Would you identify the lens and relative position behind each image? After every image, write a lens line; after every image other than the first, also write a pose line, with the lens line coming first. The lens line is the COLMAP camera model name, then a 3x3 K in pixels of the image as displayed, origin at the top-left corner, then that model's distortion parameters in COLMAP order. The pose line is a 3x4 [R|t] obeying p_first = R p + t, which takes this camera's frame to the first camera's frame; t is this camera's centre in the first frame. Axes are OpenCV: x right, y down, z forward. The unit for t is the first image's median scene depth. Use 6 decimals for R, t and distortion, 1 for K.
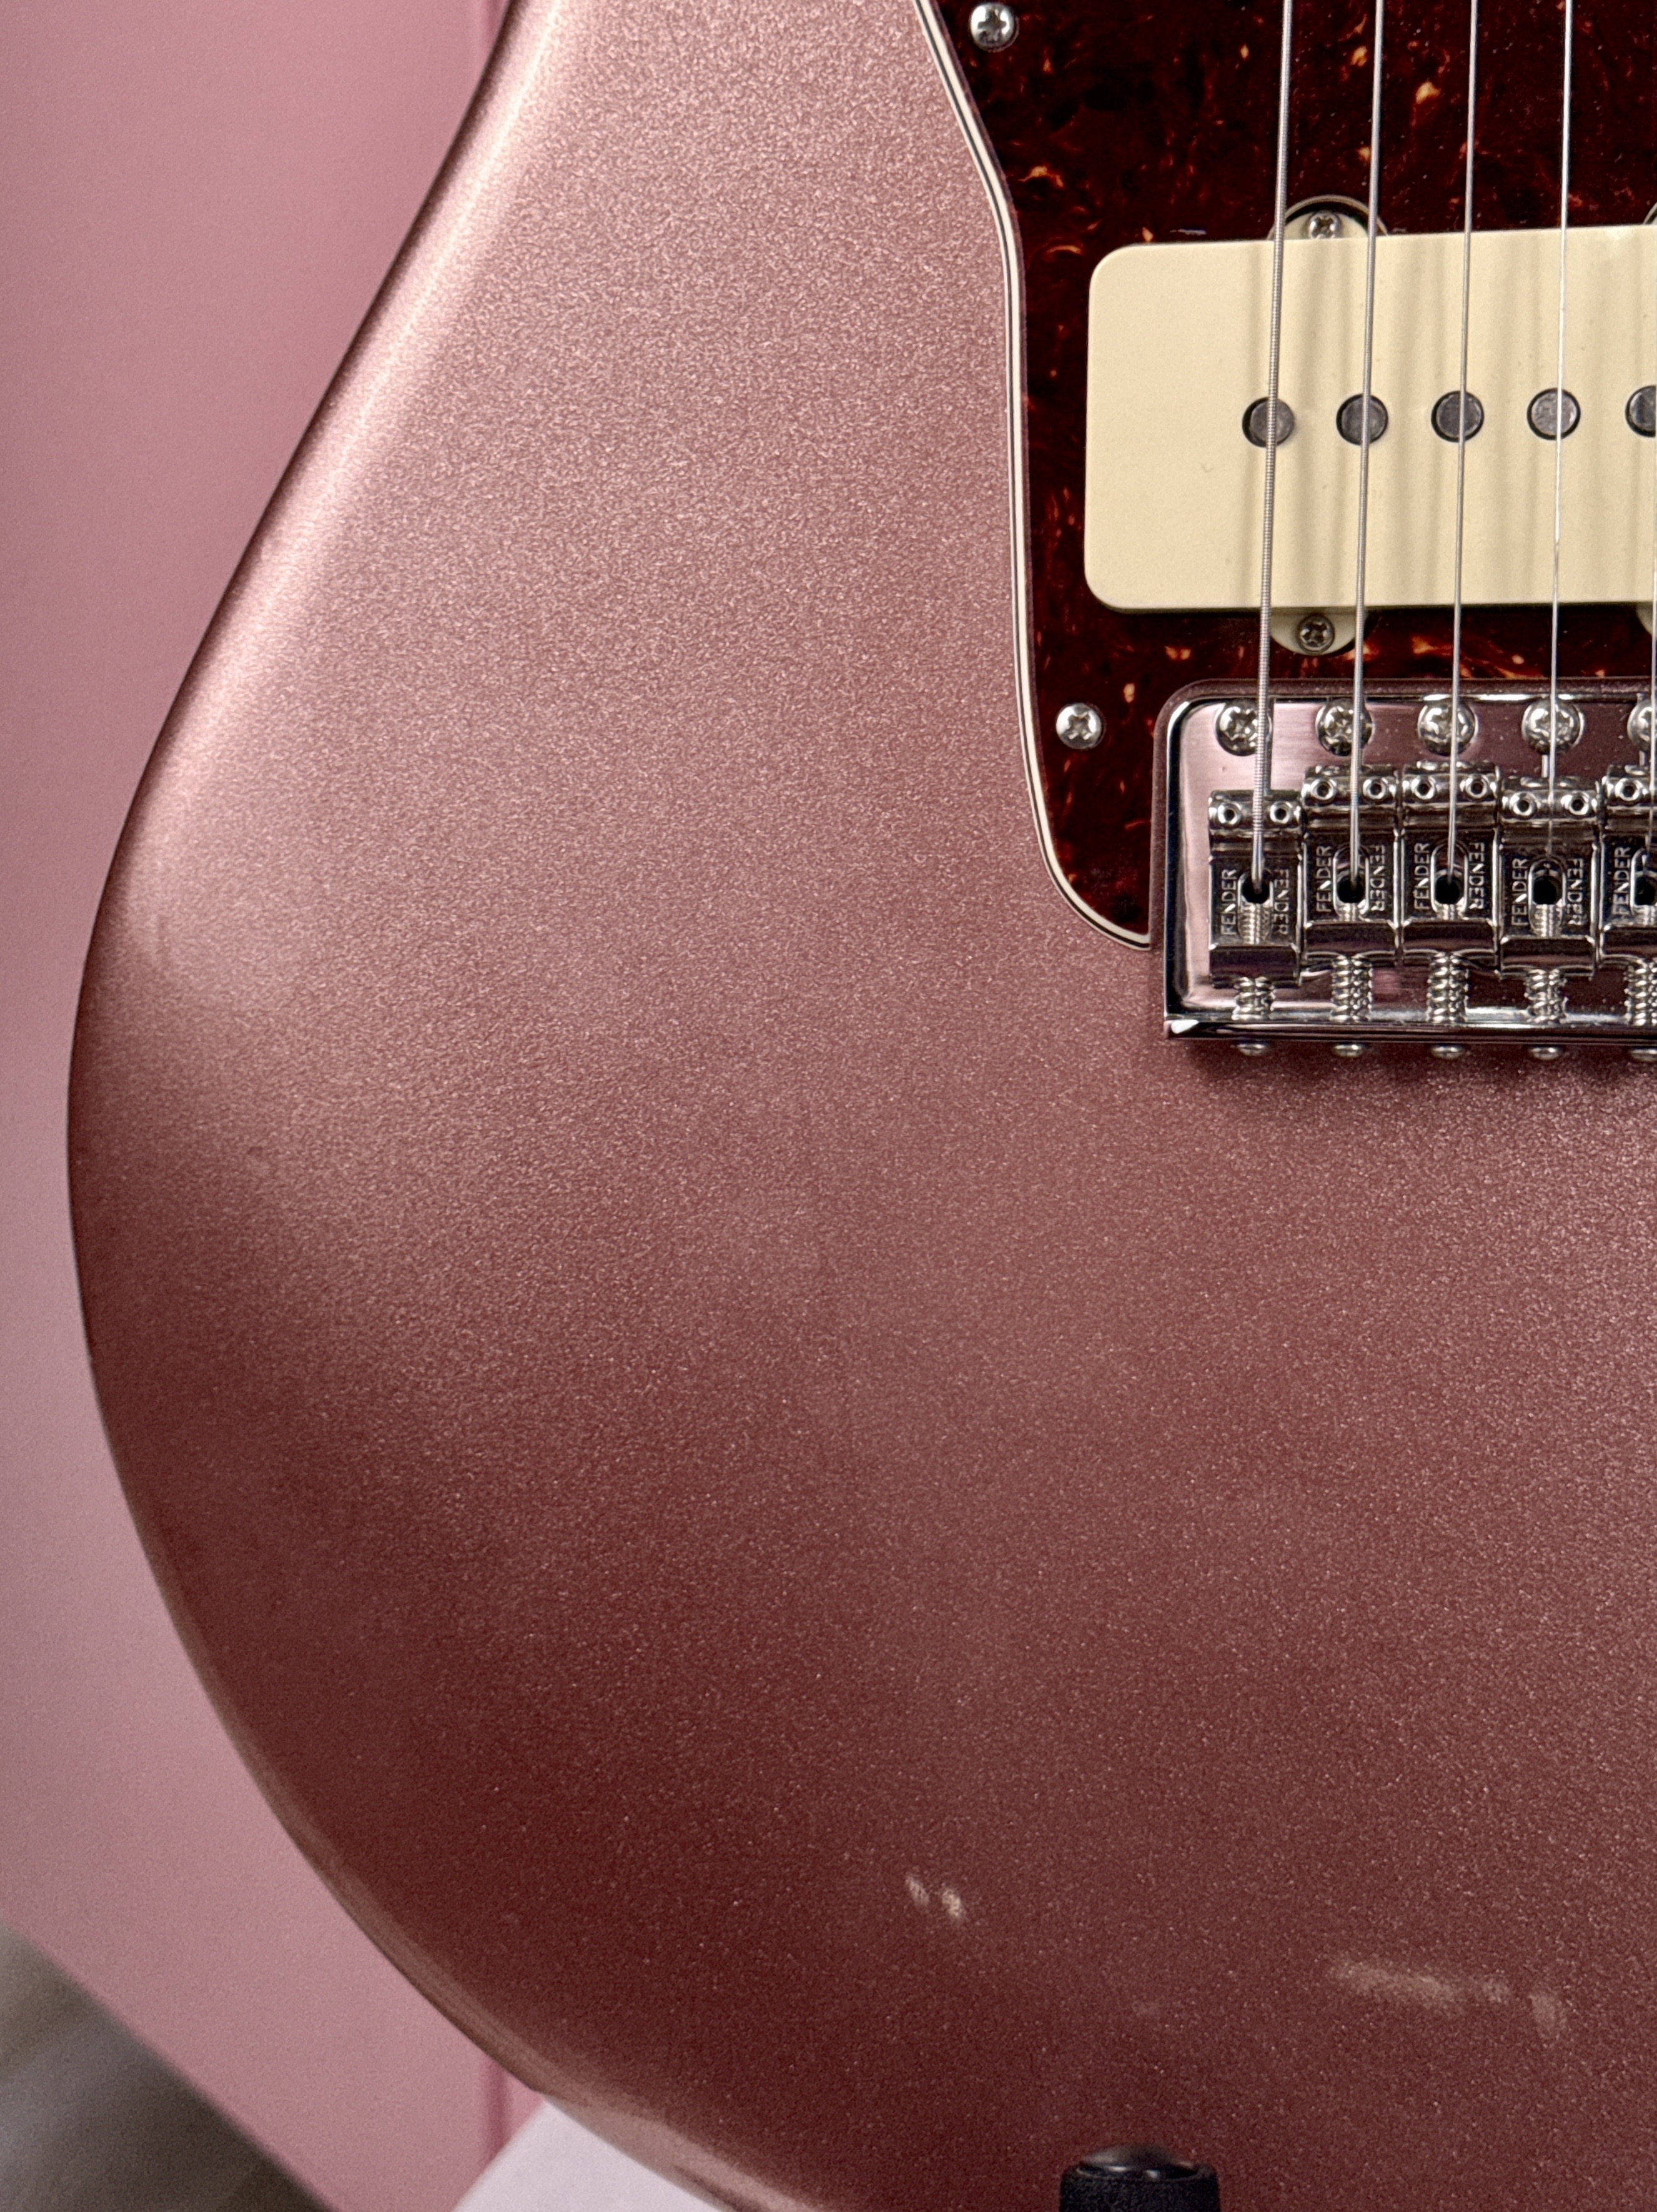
lens RADIAL K [[3031.8, 0, 812.1], [0, 3031.8, 1097.0], [0, 0, 1]] dist [0.107761, 0.000000]
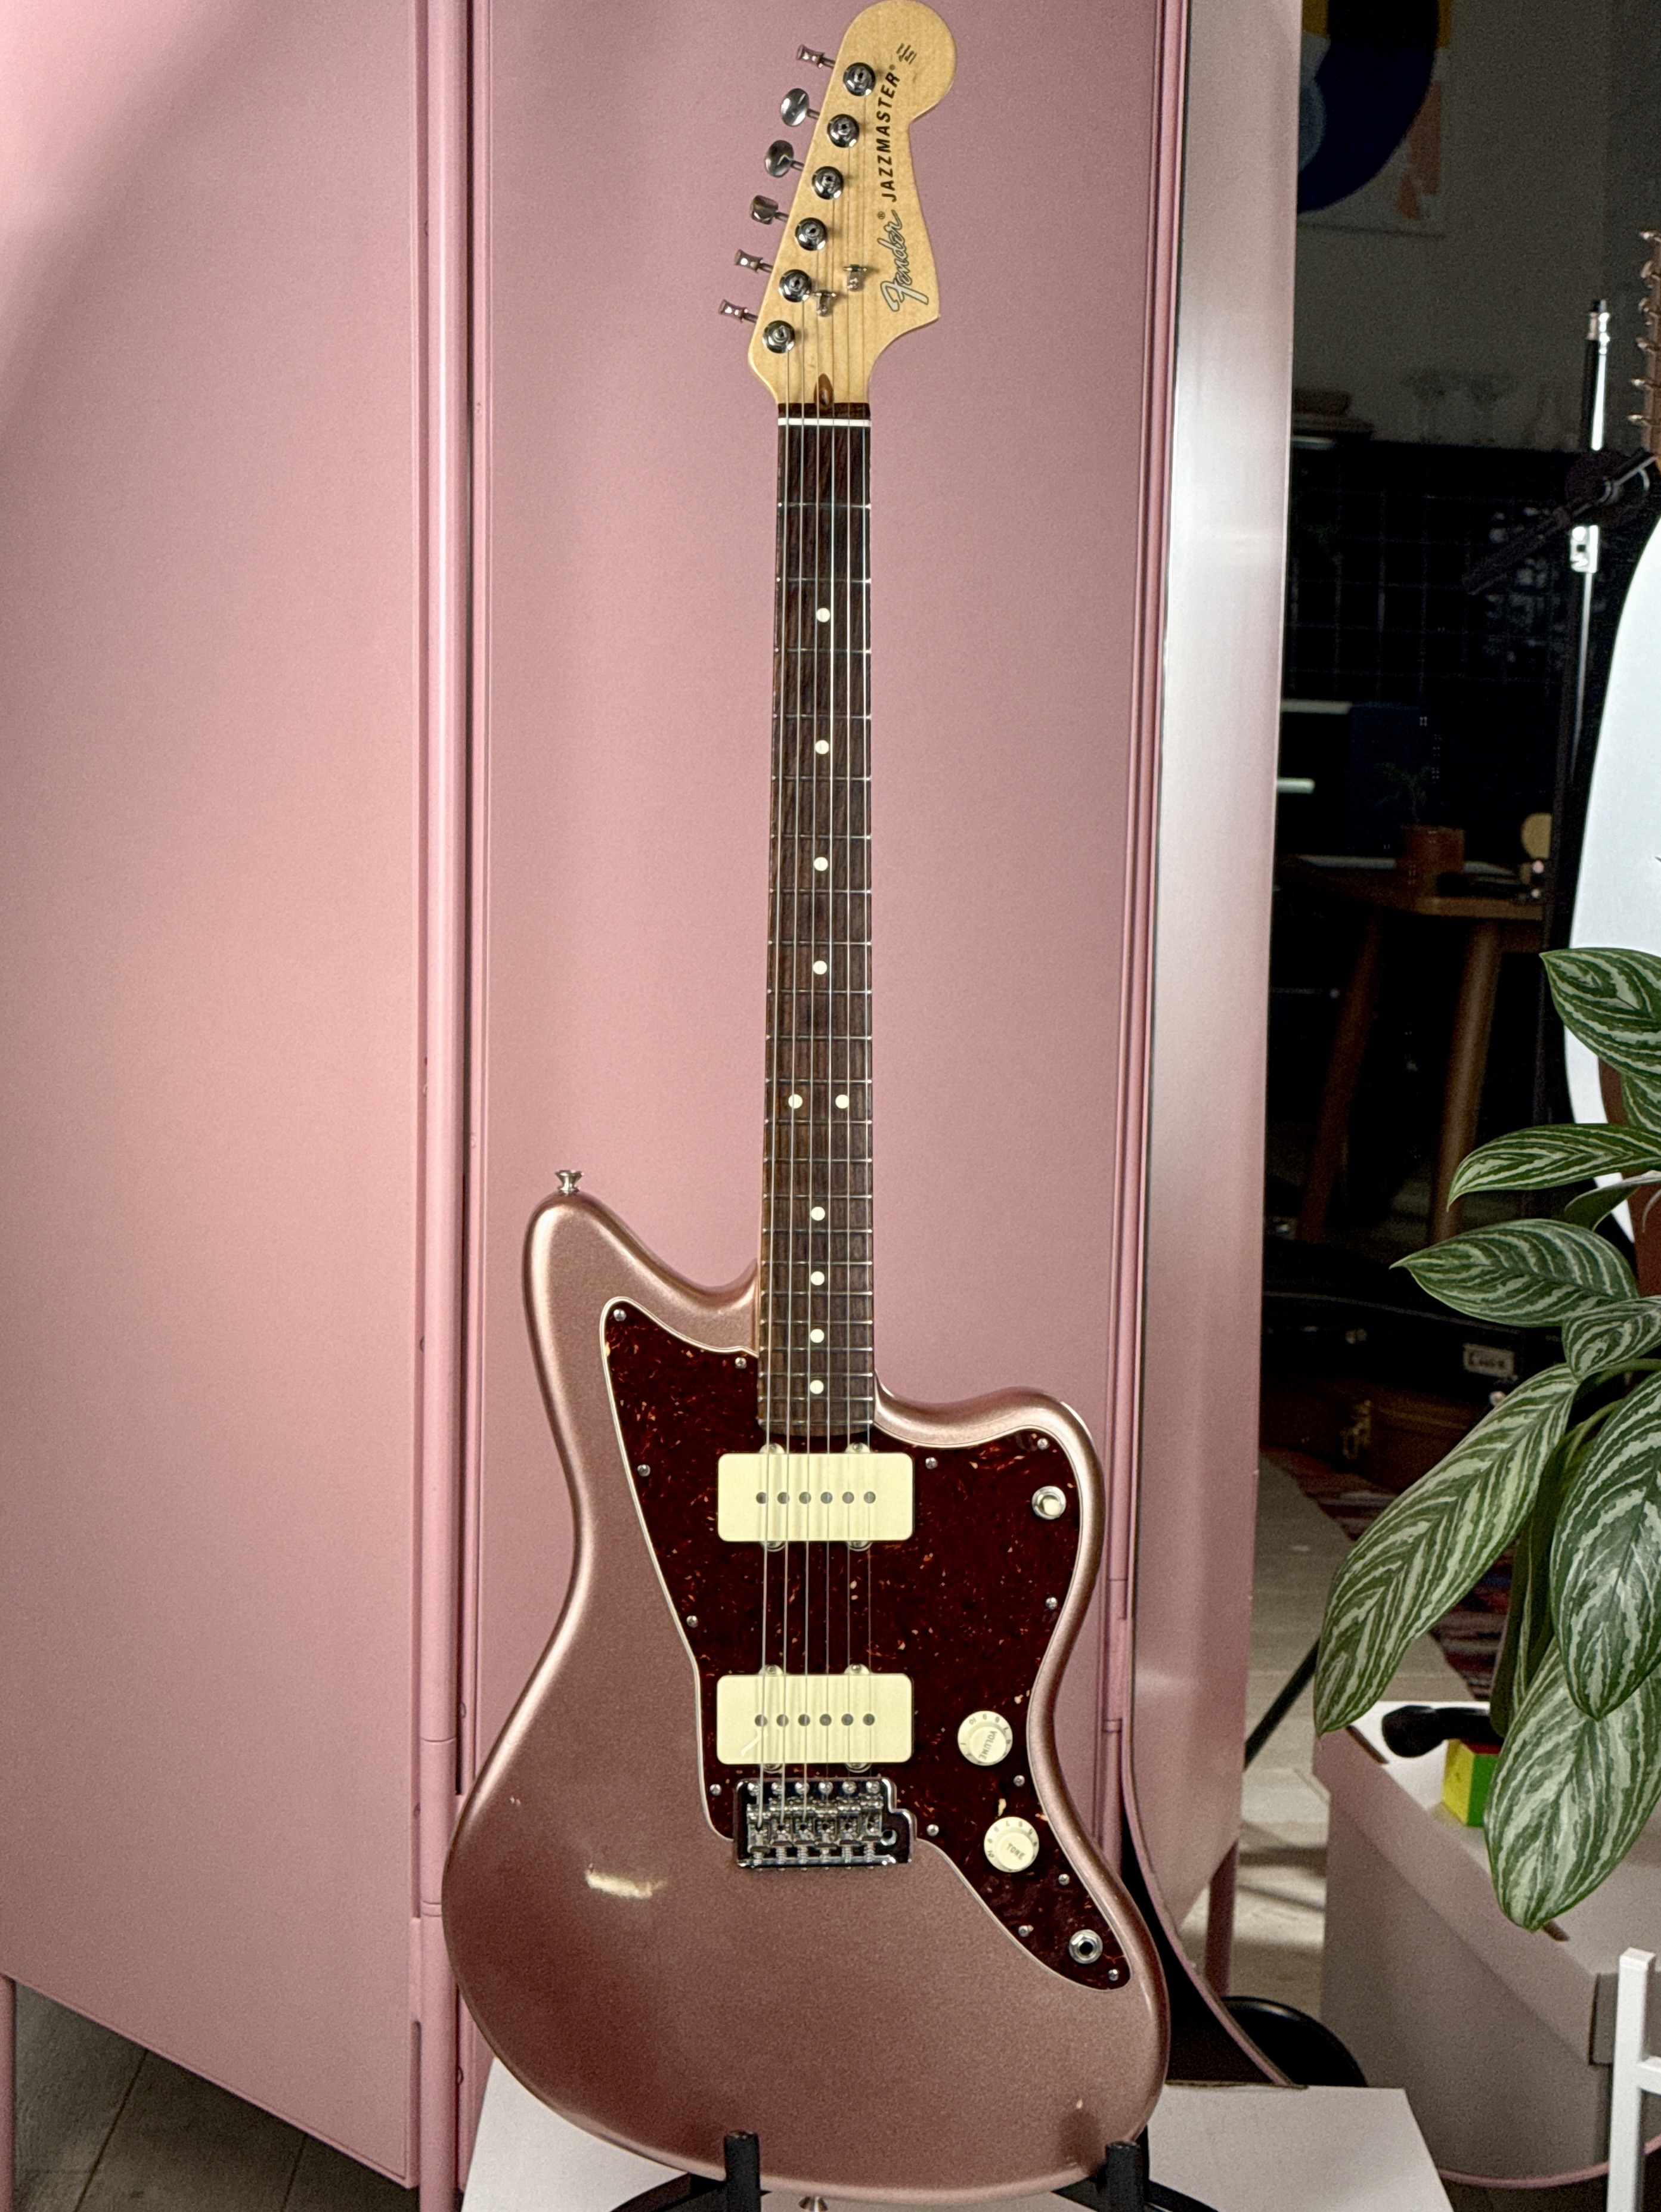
lens RADIAL K [[3032.4, 0, 823.6], [0, 3032.4, 1110.5], [0, 0, 1]] dist [0.107761, 0.000000]
pose [[0.967501, -0.026267, 0.251499, -0.794765], [0.004479, 0.996214, 0.086814, -1.413622], [-0.252828, -0.082866, 0.963956, -2.975668]]
